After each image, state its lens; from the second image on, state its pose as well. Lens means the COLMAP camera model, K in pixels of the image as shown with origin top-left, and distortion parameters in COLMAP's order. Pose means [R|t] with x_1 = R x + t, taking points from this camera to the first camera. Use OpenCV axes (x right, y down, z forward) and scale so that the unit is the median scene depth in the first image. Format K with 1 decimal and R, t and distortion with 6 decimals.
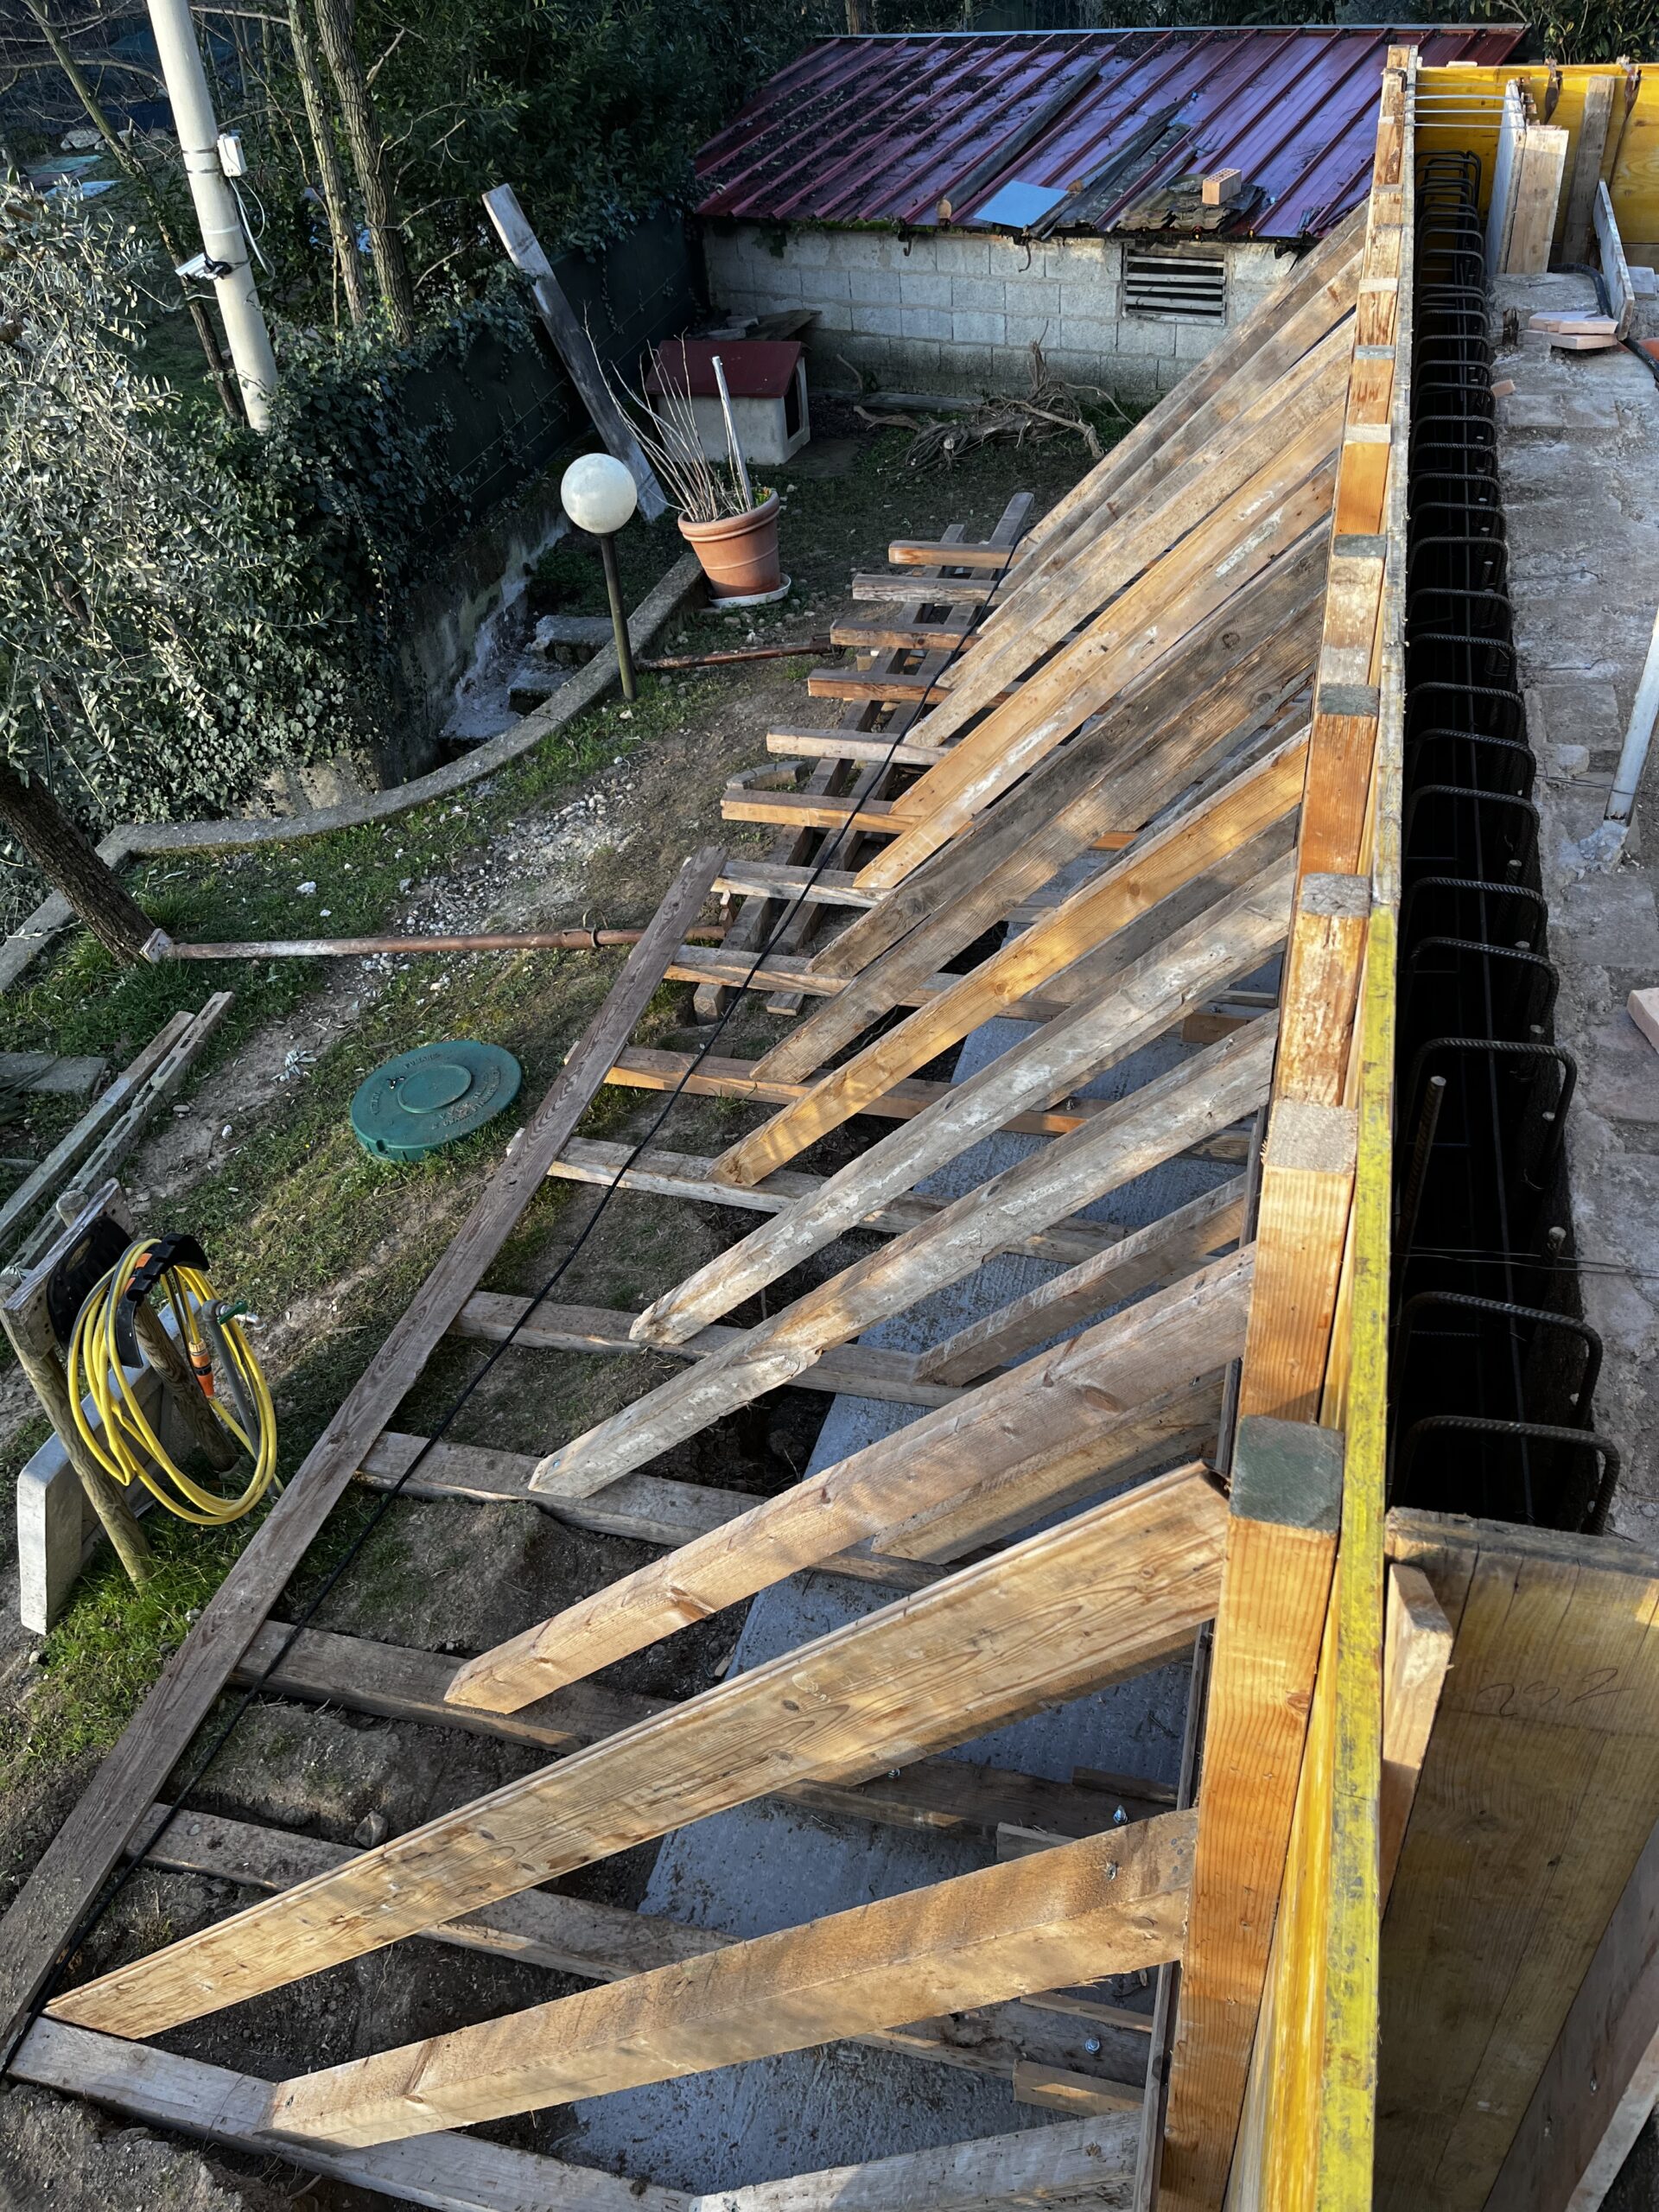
lens RADIAL K [[1687.9, 0, 826.9], [0, 1687.9, 1106.8], [0, 0, 1]] dist [0.053525, -0.082443]
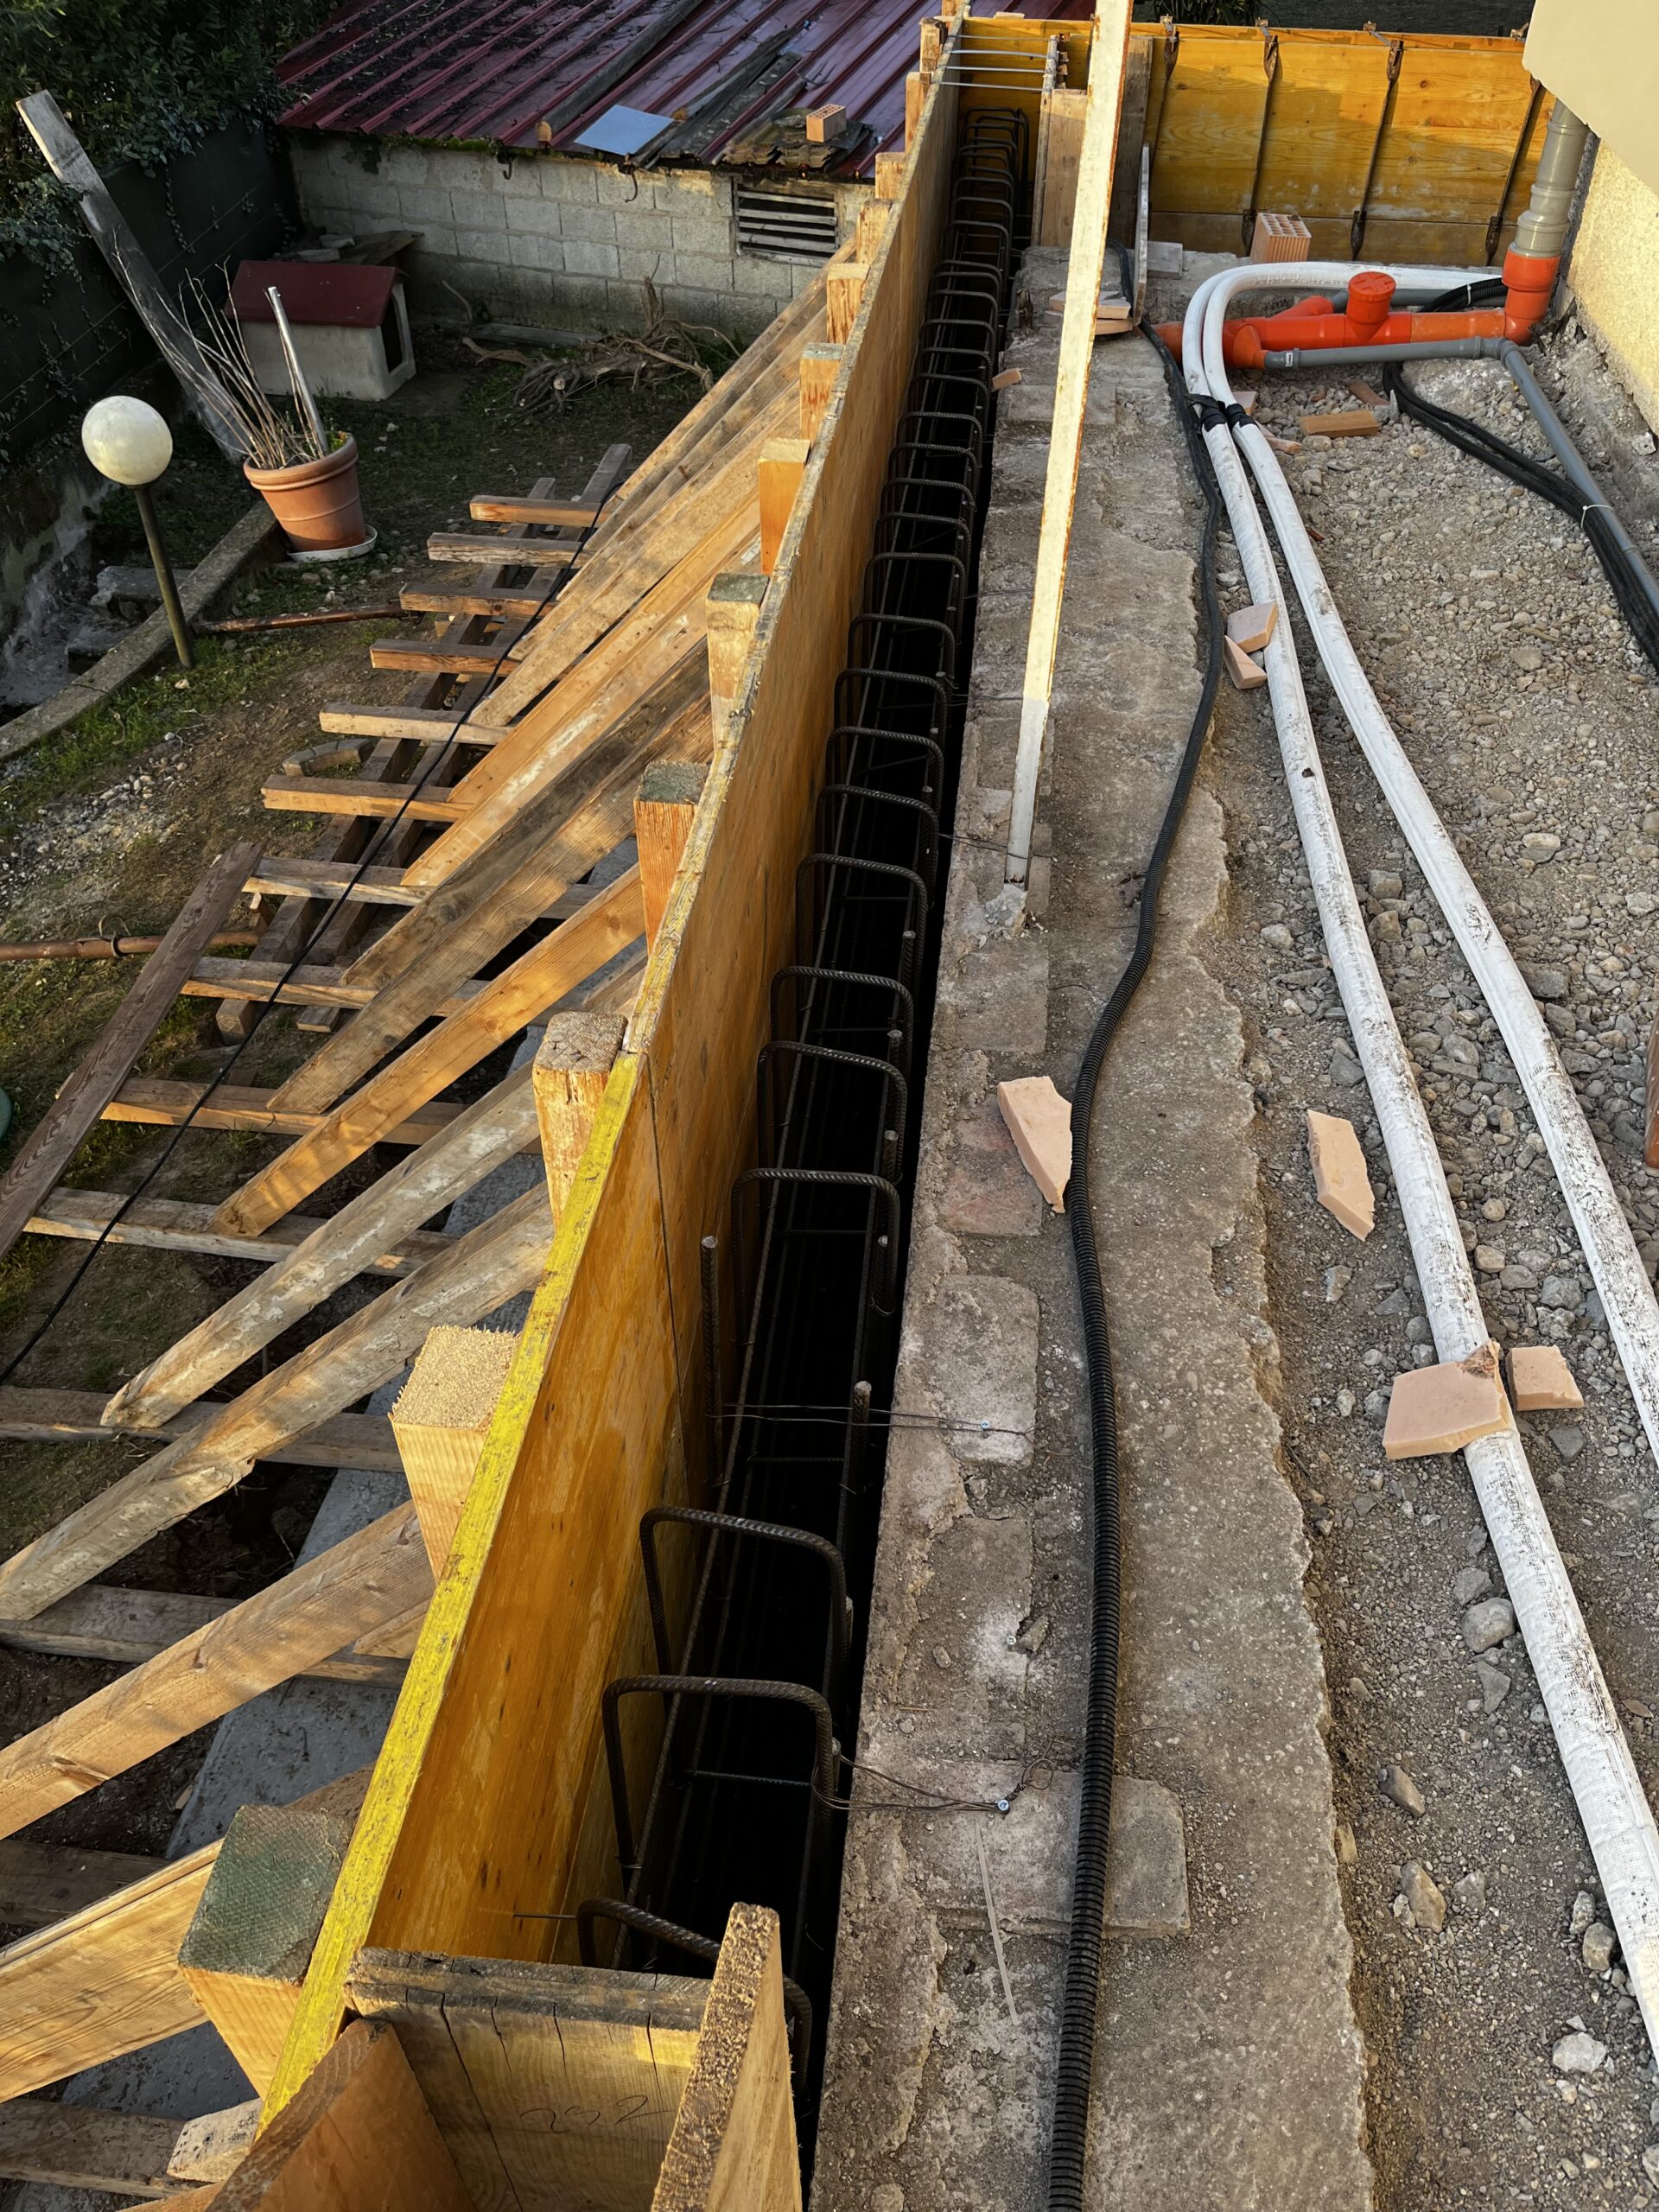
lens RADIAL K [[1687.9, 0, 839.9], [0, 1687.9, 1103.5], [0, 0, 1]] dist [0.053525, -0.082443]
pose [[0.985357, -0.045563, 0.164305, 0.103647], [0.038916, 0.998297, 0.043455, -0.045576], [-0.166005, -0.036425, 0.985452, 0.039789]]
